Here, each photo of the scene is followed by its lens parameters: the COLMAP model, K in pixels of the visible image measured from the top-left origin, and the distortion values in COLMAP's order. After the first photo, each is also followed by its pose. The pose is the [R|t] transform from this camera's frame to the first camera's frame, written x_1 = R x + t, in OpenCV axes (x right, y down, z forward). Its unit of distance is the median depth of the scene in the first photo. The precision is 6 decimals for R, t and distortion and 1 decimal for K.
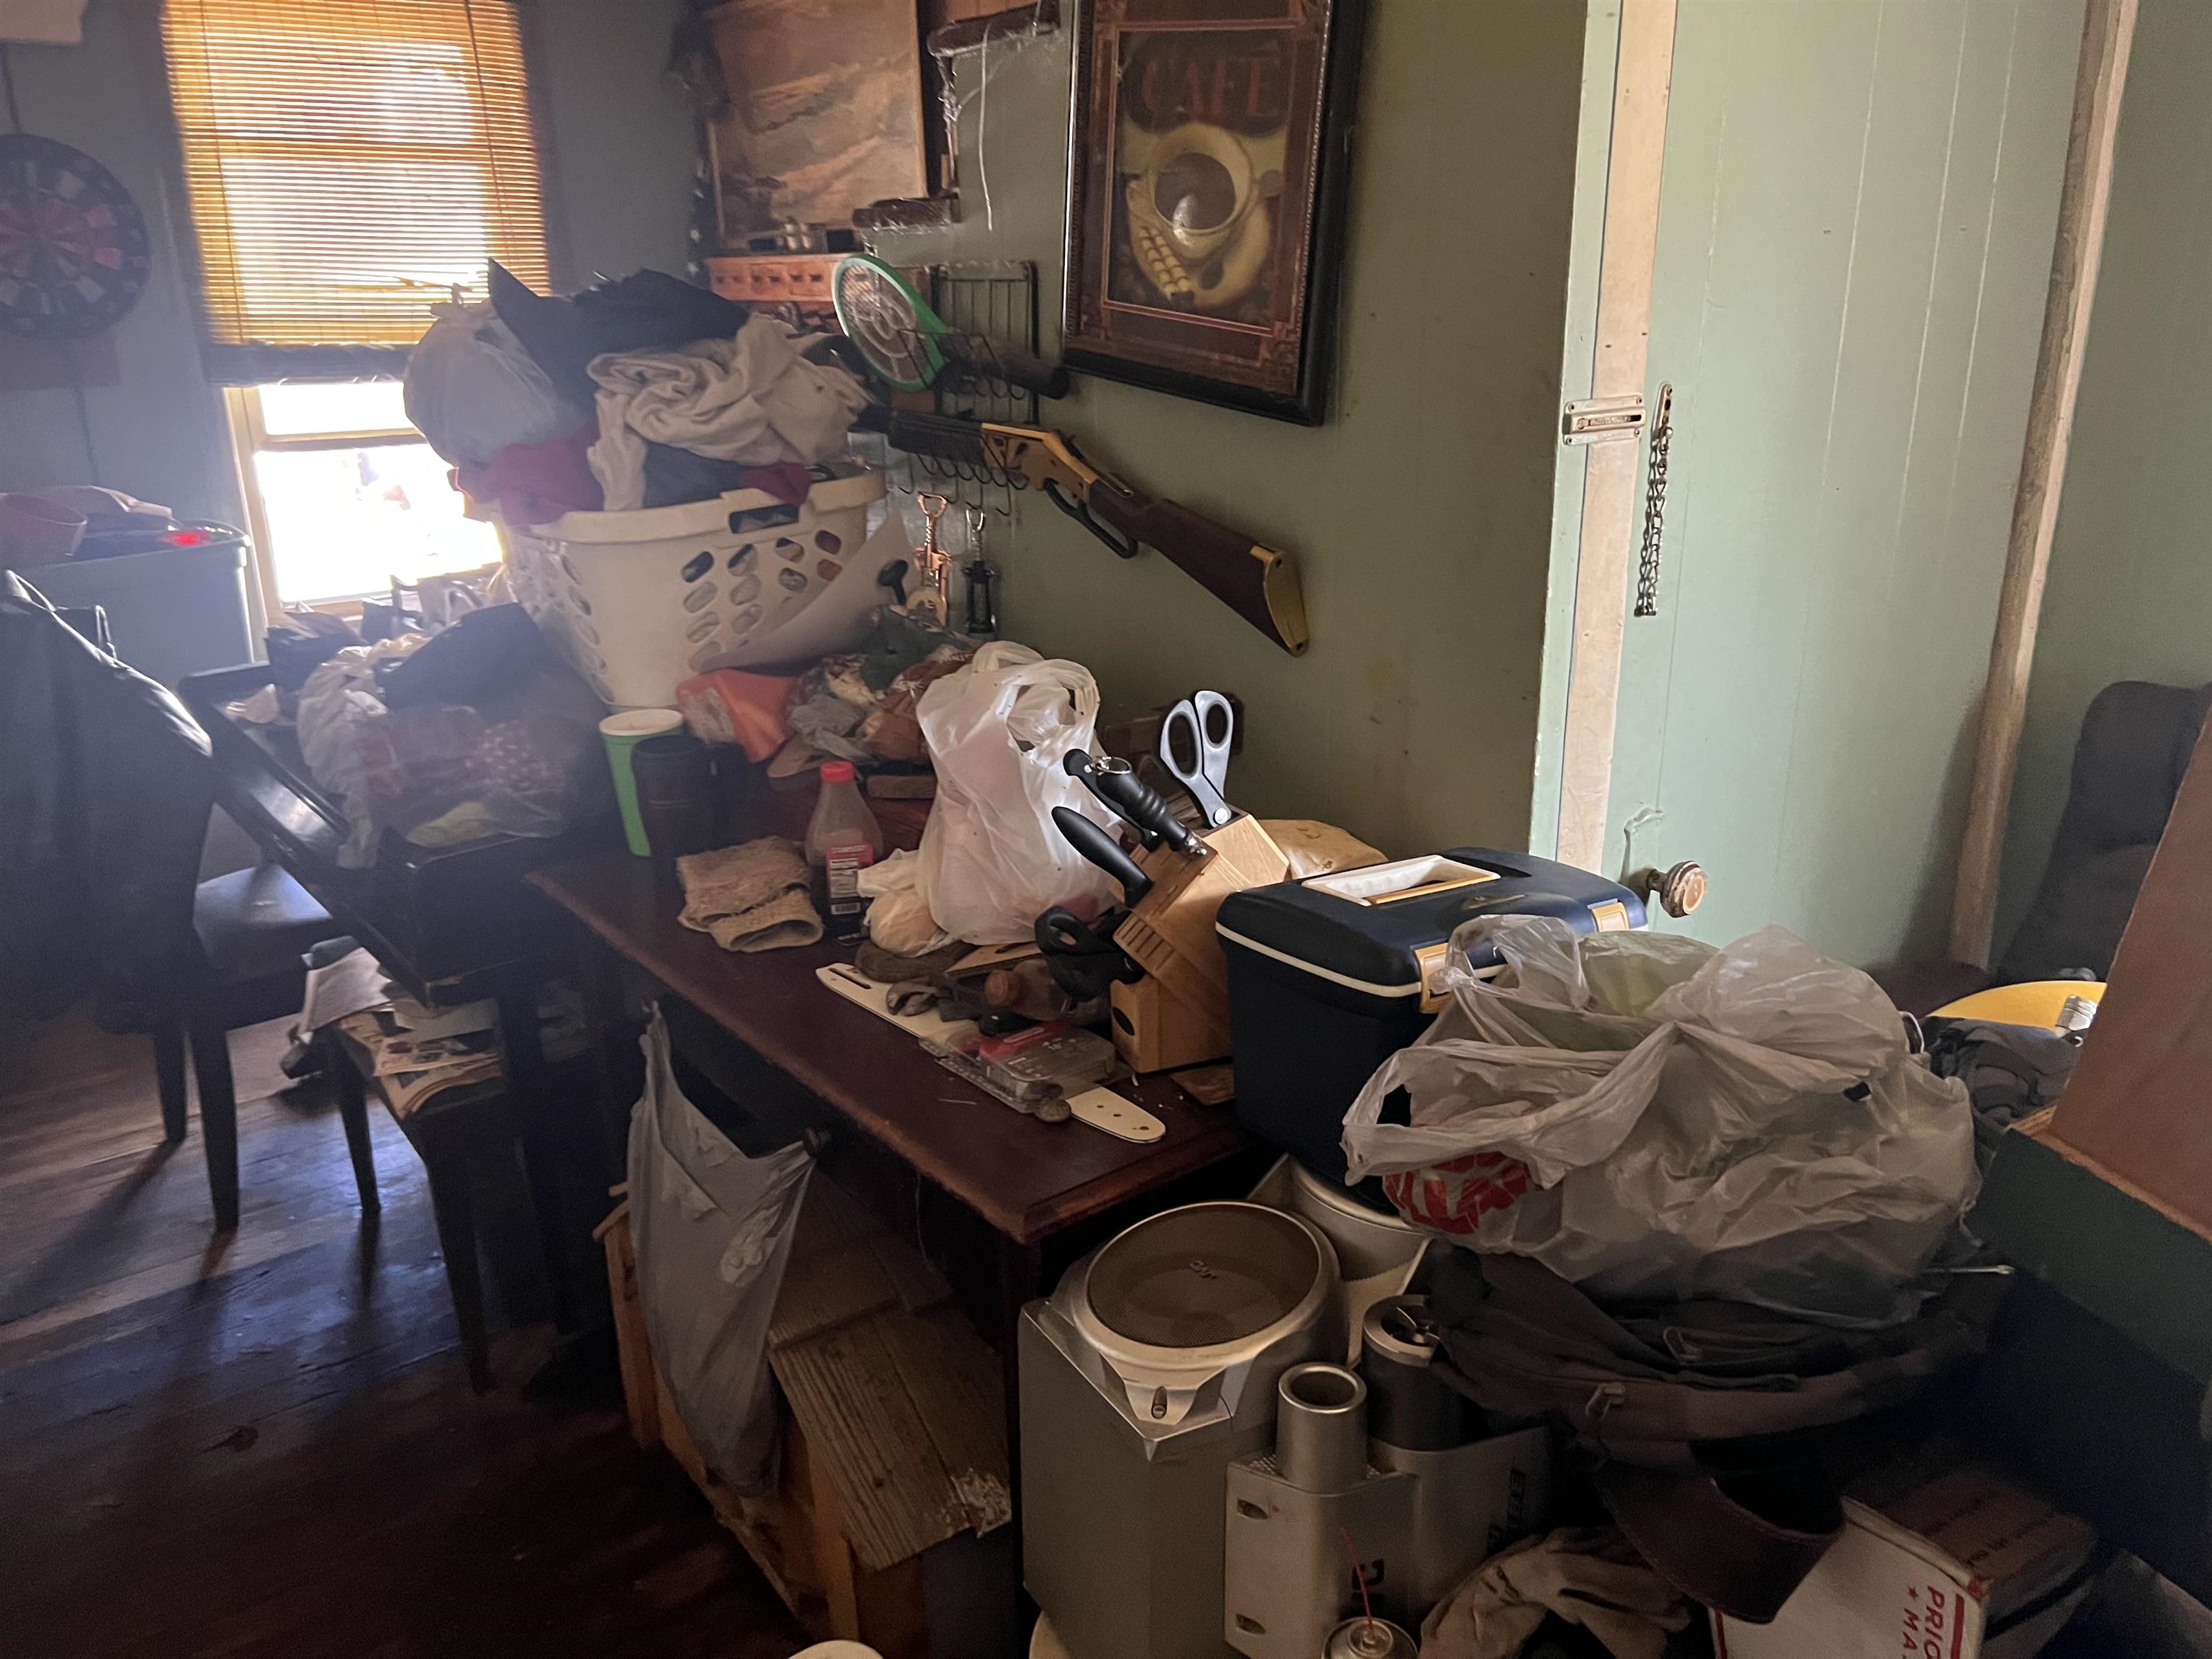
lens RADIAL K [[1735.2, 0, 1111.3], [0, 1735.2, 861.5], [0, 0, 1]] dist [0.120079, -0.143007]
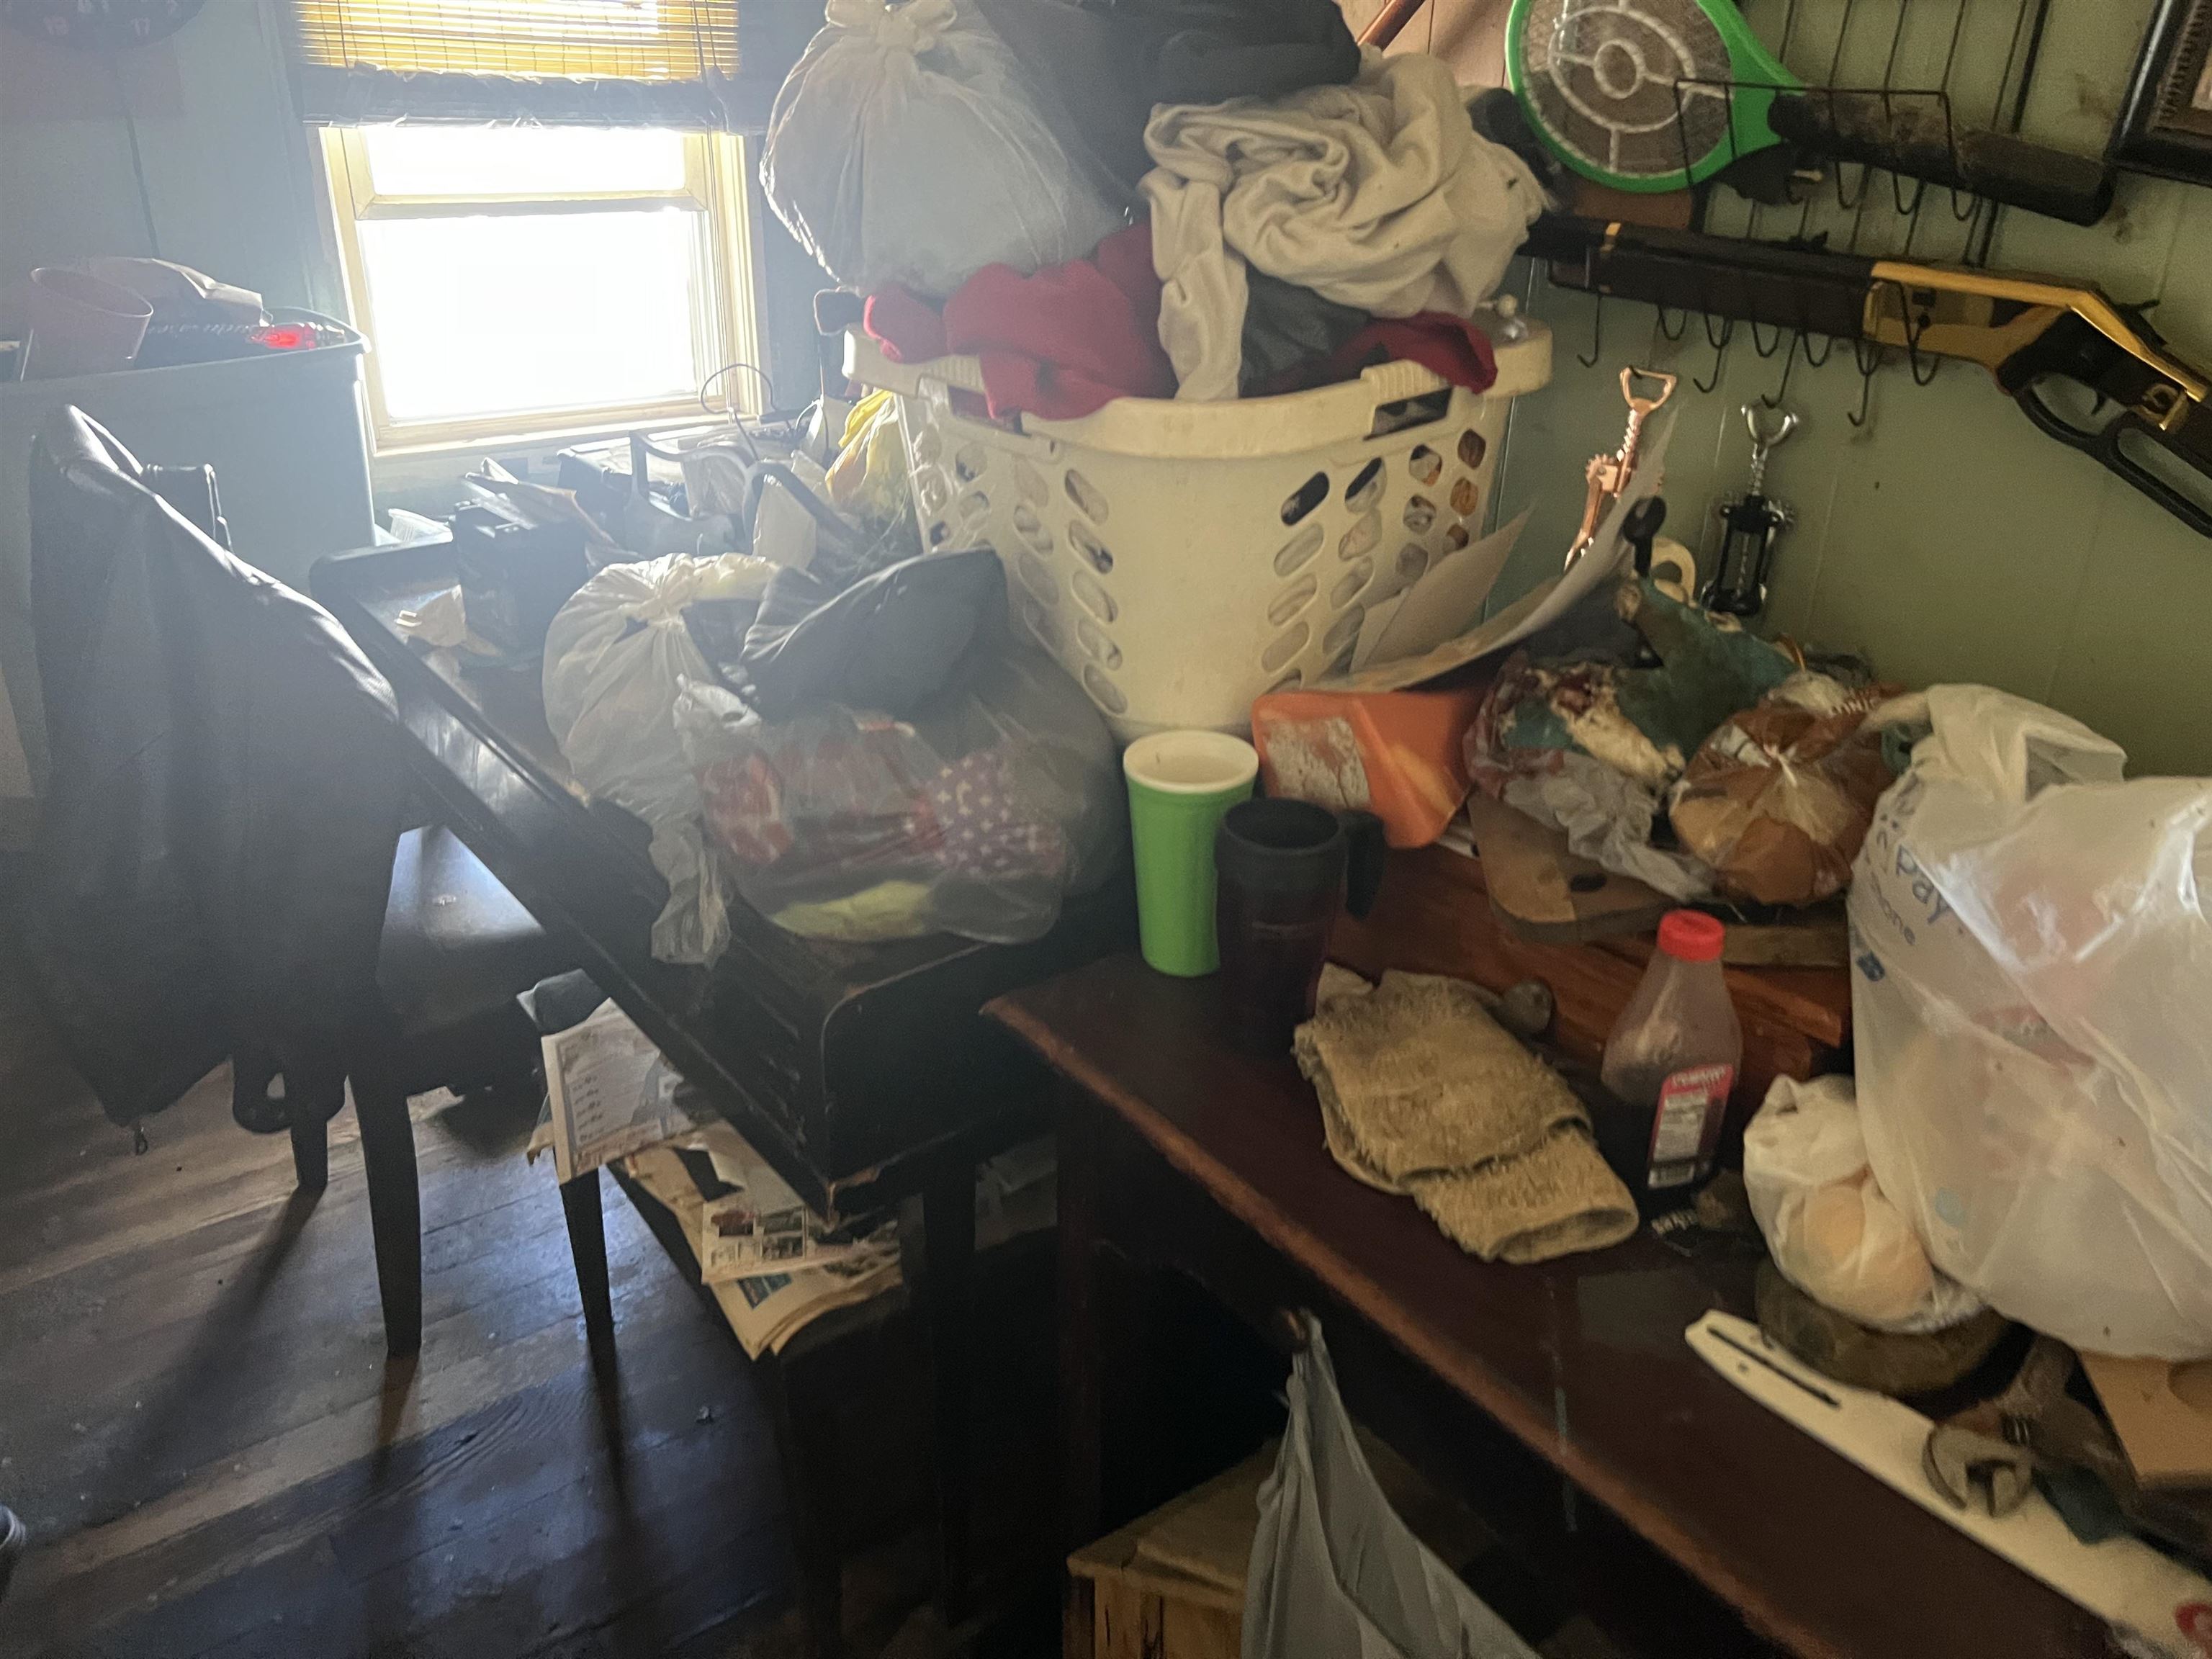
lens RADIAL K [[1623.8, 0, 1106.0], [0, 1623.8, 829.5], [0, 0, 1]] dist [0.072203, -0.084692]
pose [[0.998535, 0.038721, 0.037797, -0.312892], [-0.042940, 0.992076, 0.118074, -0.118463], [-0.032926, -0.119524, 0.992285, 0.448125]]
